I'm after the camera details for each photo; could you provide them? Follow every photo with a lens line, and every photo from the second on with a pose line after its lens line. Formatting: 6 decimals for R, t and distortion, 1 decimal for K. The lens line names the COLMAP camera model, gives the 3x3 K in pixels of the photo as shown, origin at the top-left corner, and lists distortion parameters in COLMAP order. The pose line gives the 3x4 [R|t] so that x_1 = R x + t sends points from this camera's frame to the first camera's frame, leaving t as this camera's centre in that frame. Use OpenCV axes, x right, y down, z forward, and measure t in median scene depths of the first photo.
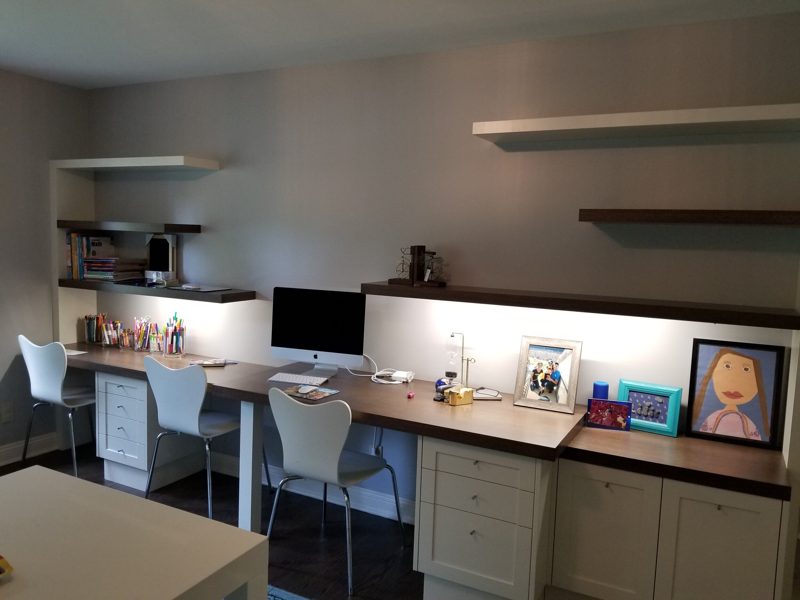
lens RADIAL K [[642.1, 0, 400.0], [0, 642.1, 300.0], [0, 0, 1]] dist [0.027336, -0.069543]
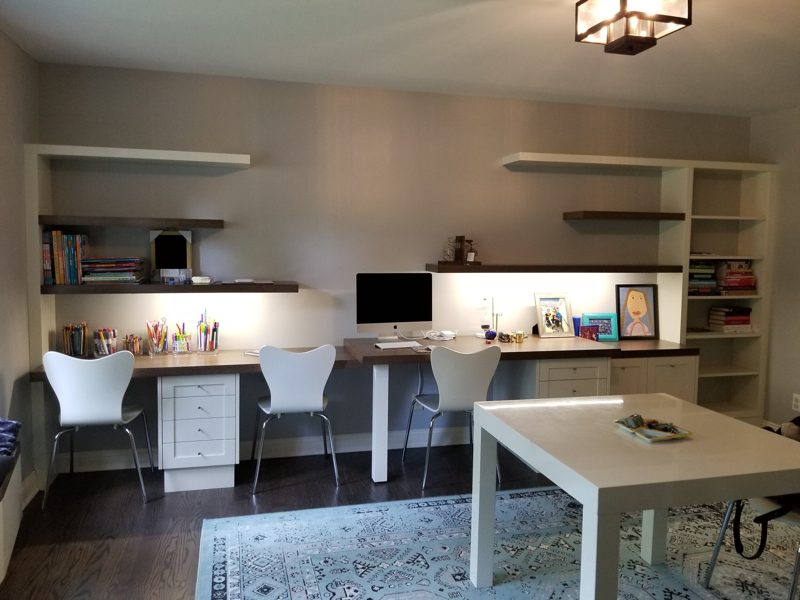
lens RADIAL K [[642.1, 0, 400.0], [0, 642.1, 300.0], [0, 0, 1]] dist [0.027336, -0.069543]
pose [[0.734769, -0.085046, 0.672965, -1.015170], [0.078747, 0.996096, 0.039903, -0.013642], [-0.673731, 0.023675, 0.738597, 0.083142]]
